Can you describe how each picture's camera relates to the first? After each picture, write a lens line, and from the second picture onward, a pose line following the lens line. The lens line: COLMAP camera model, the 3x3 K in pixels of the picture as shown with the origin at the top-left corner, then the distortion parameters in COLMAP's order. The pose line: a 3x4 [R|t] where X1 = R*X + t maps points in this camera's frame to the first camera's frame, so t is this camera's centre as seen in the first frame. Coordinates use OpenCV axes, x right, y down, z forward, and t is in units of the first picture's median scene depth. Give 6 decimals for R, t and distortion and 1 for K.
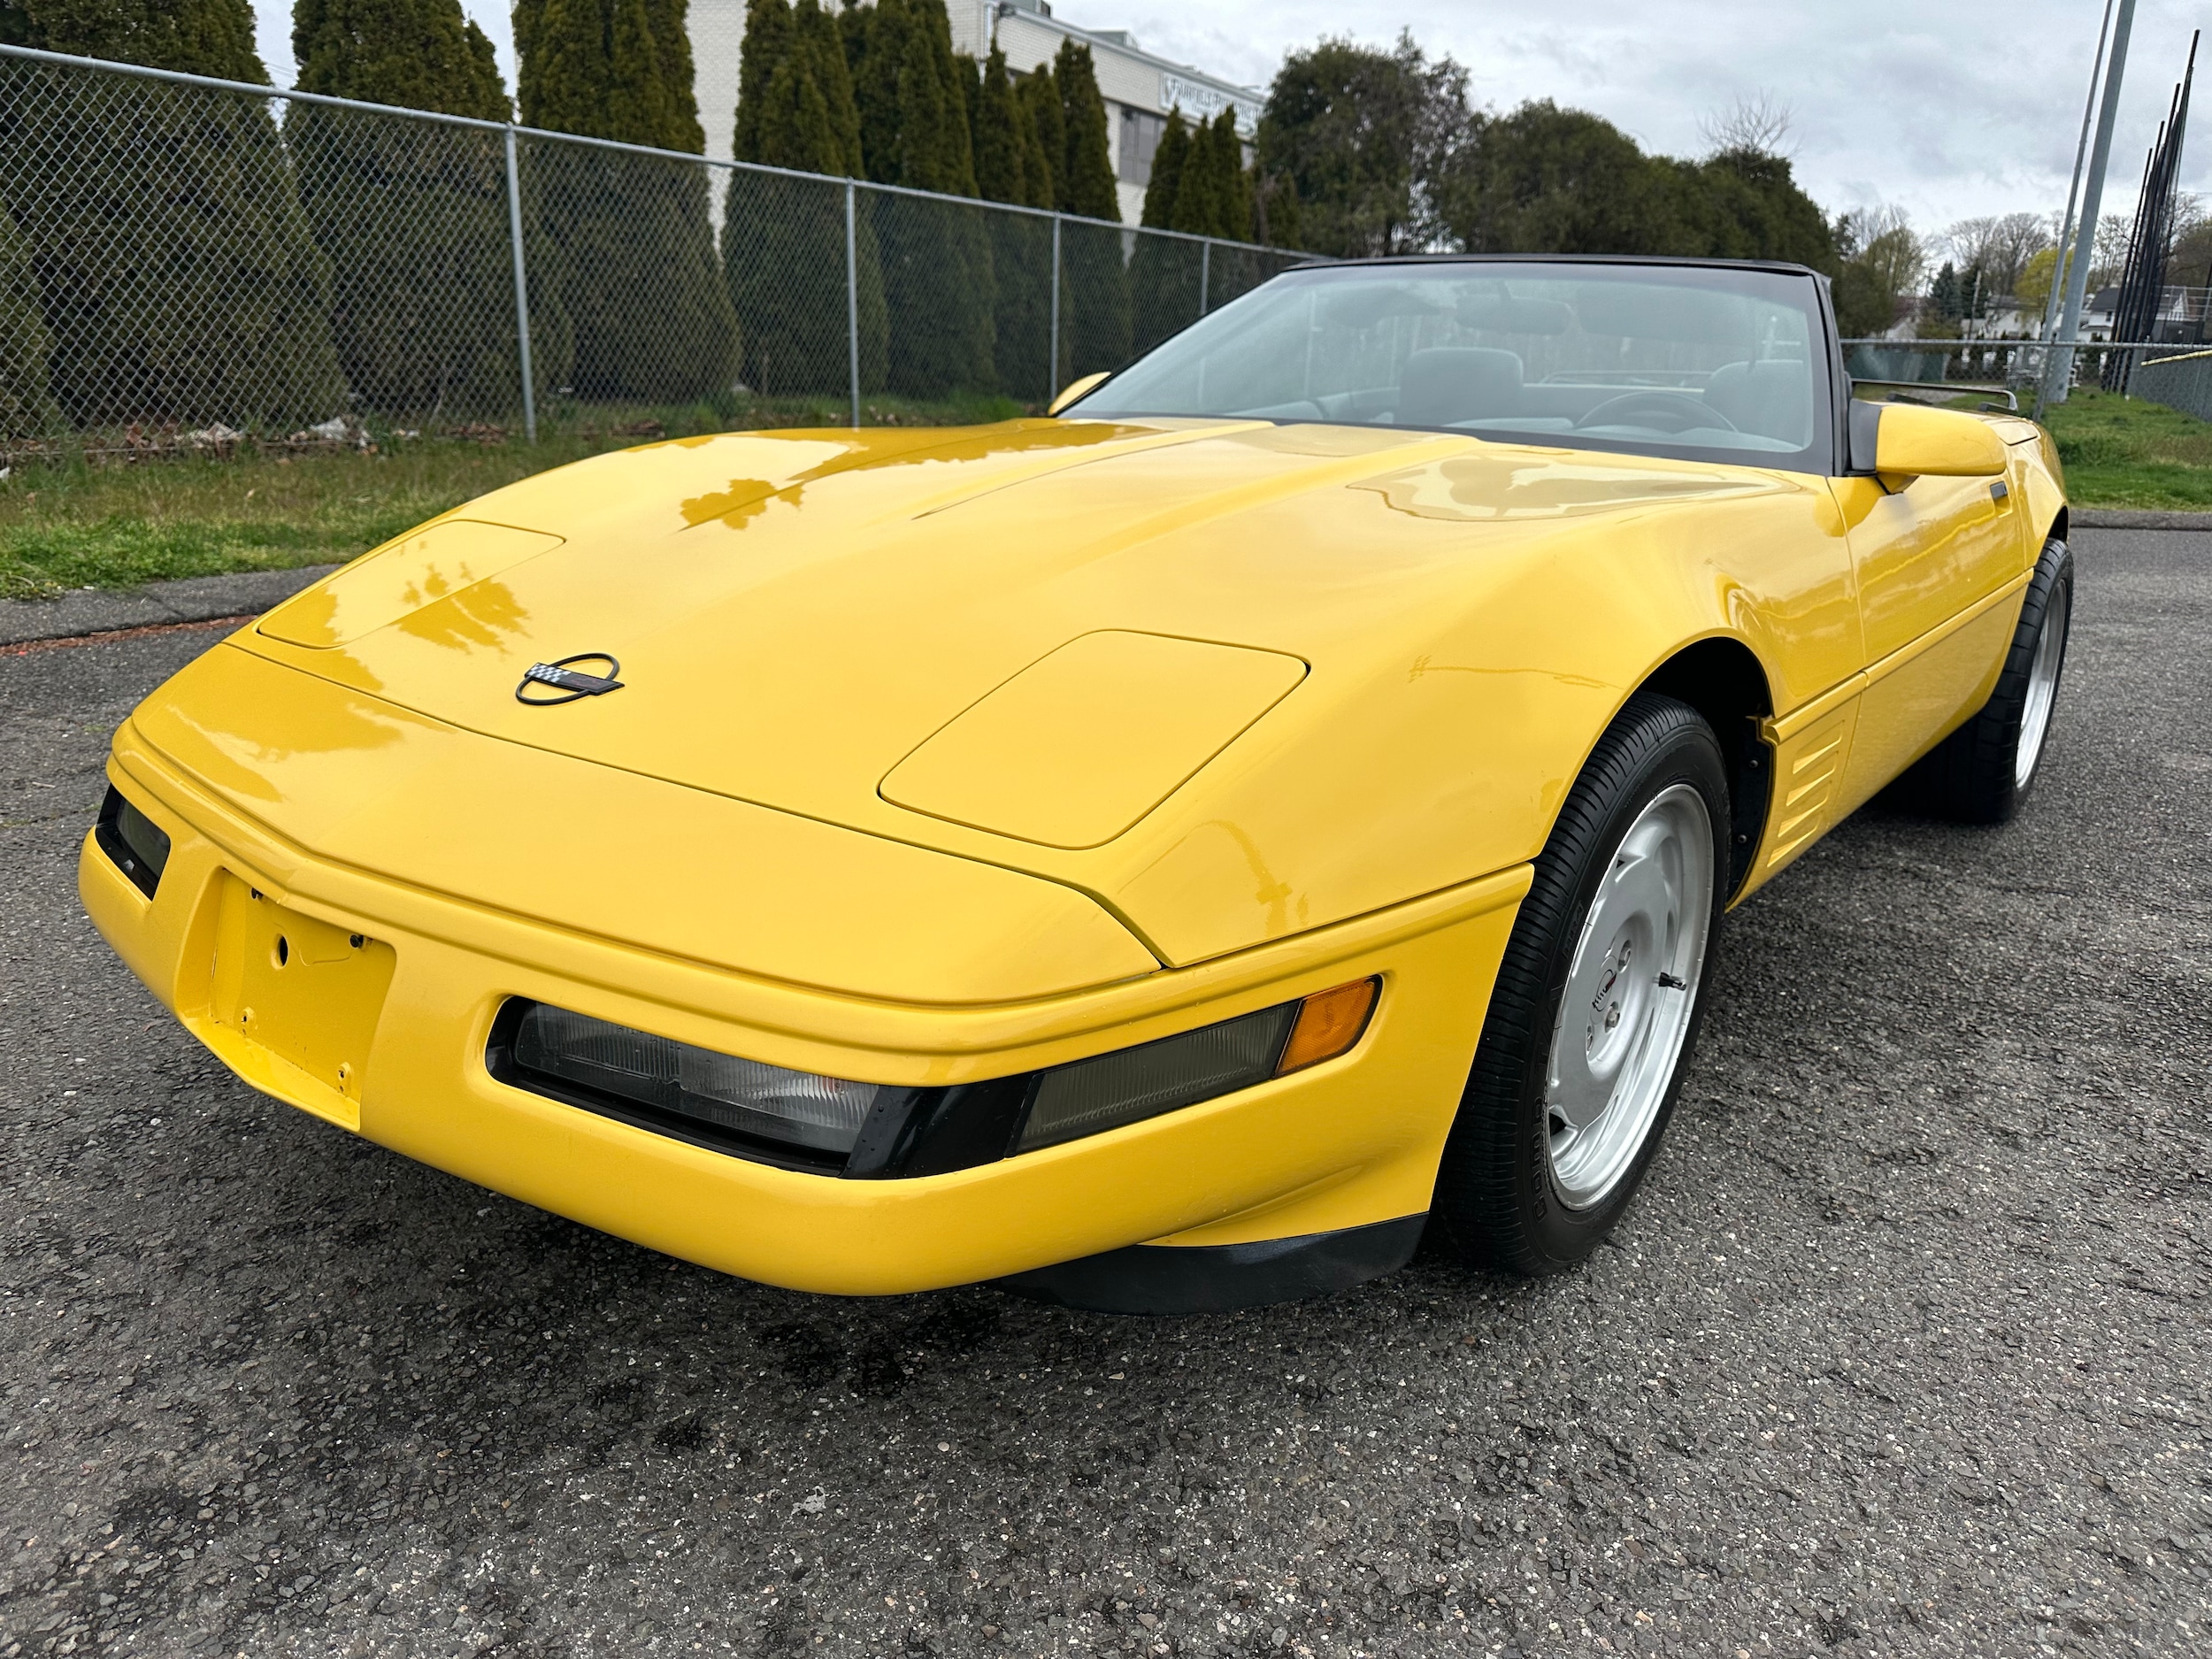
lens RADIAL K [[1566.3, 0, 1101.3], [0, 1566.3, 829.3], [0, 0, 1]] dist [0.016949, -0.022730]
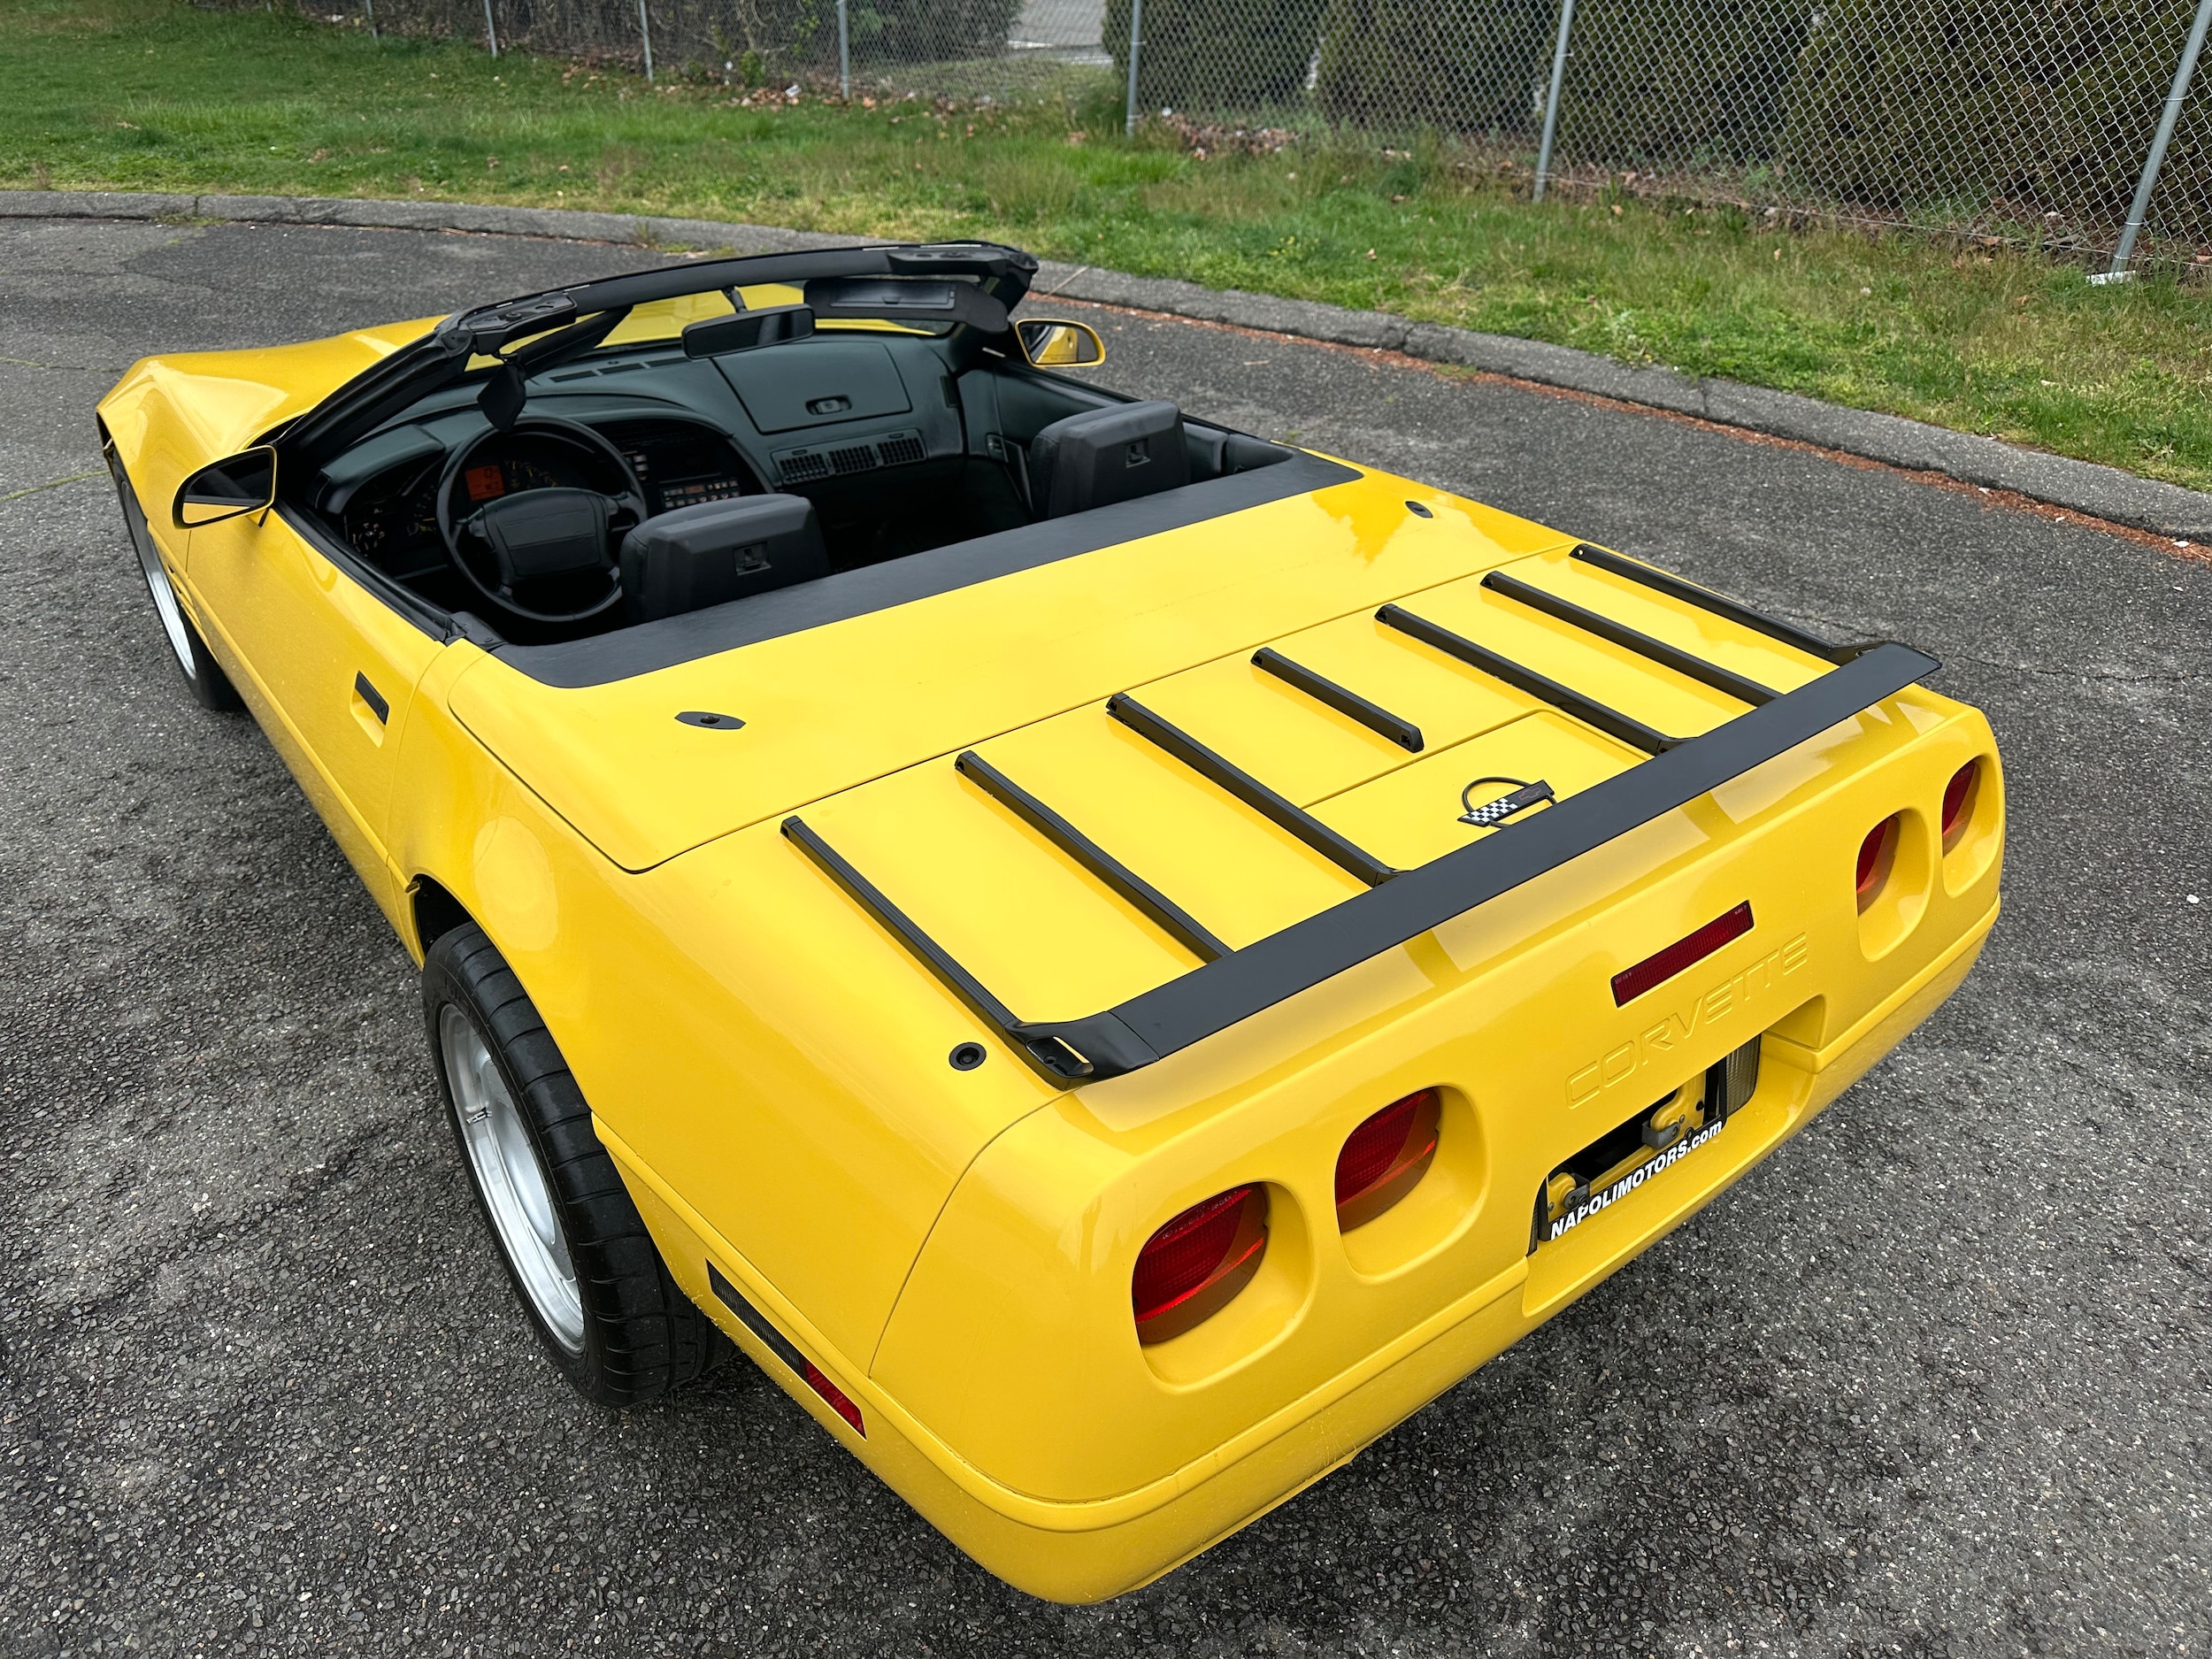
lens RADIAL K [[1566.3, 0, 1101.3], [0, 1566.3, 829.8], [0, 0, 1]] dist [0.016949, -0.022730]
pose [[-0.254687, 0.467892, -0.846293, 1.066663], [-0.298175, 0.794513, 0.528999, -0.615888], [0.919906, 0.387073, -0.062838, 1.309443]]
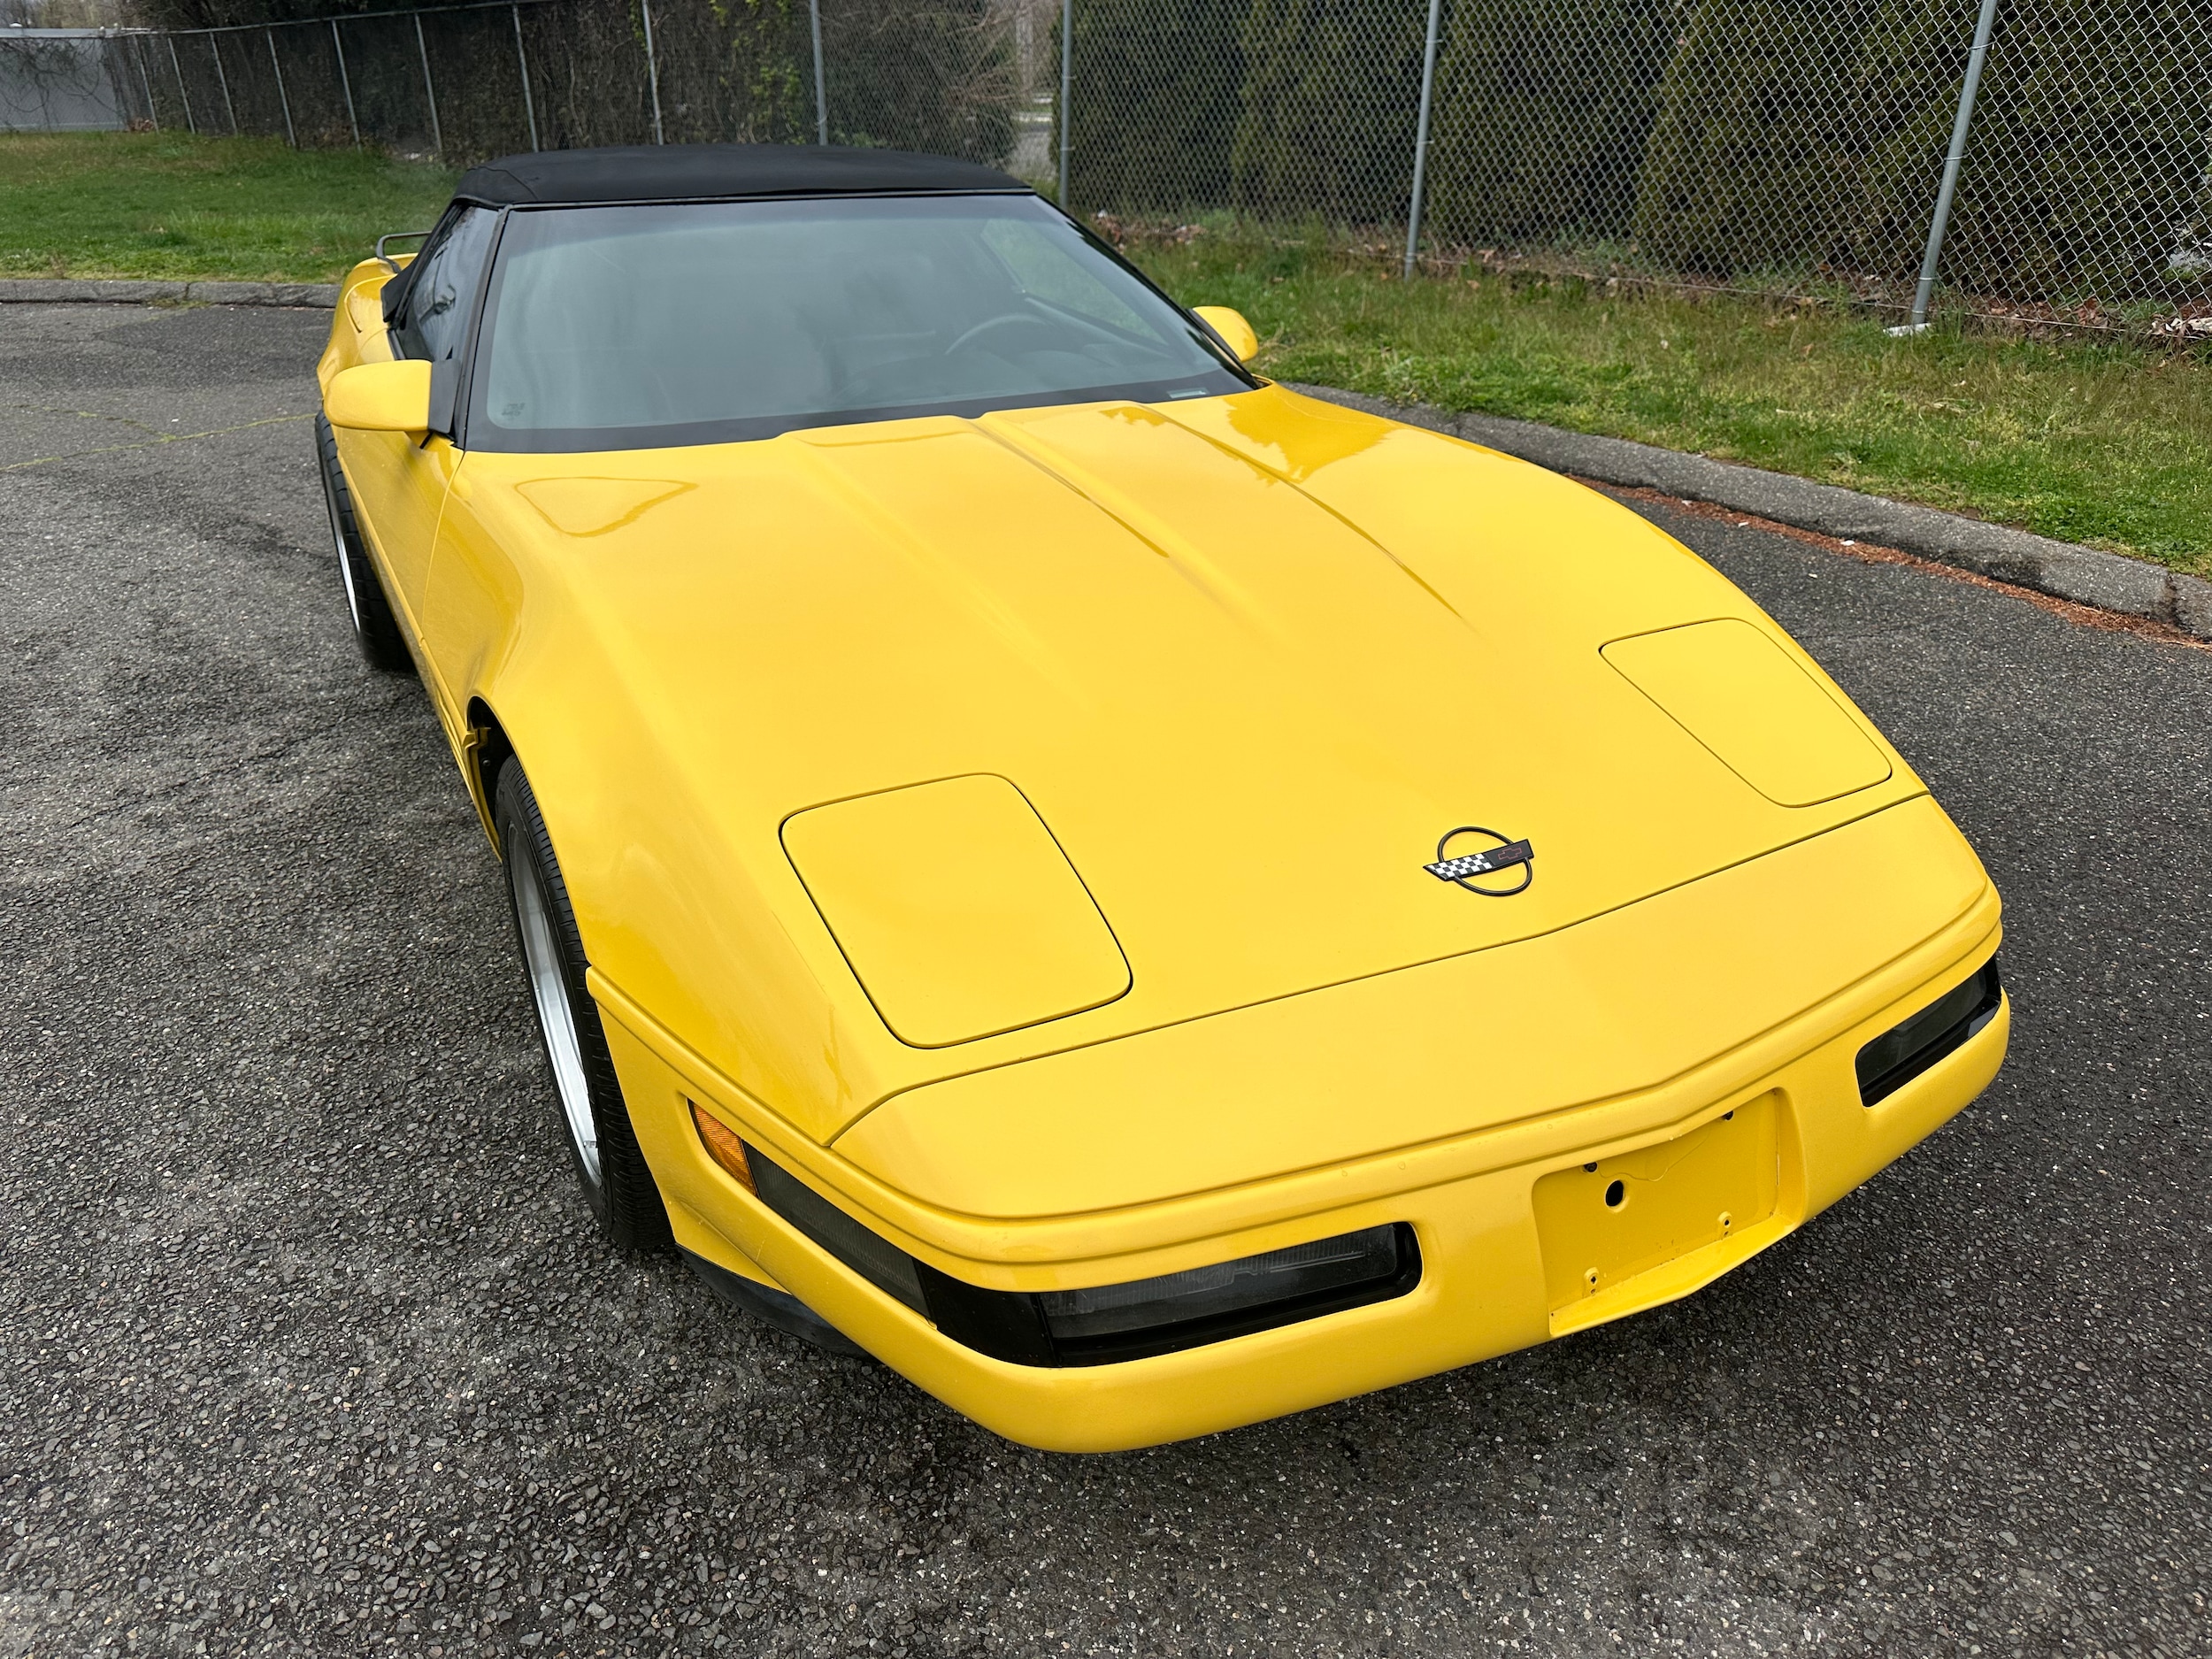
lens RADIAL K [[1566.3, 0, 1111.3], [0, 1566.3, 837.0], [0, 0, 1]] dist [0.016949, -0.022730]
pose [[-0.318418, 0.390947, -0.863580, 1.082030], [-0.284670, 0.829514, 0.480488, -0.644306], [0.904197, 0.398832, -0.152842, 1.776151]]
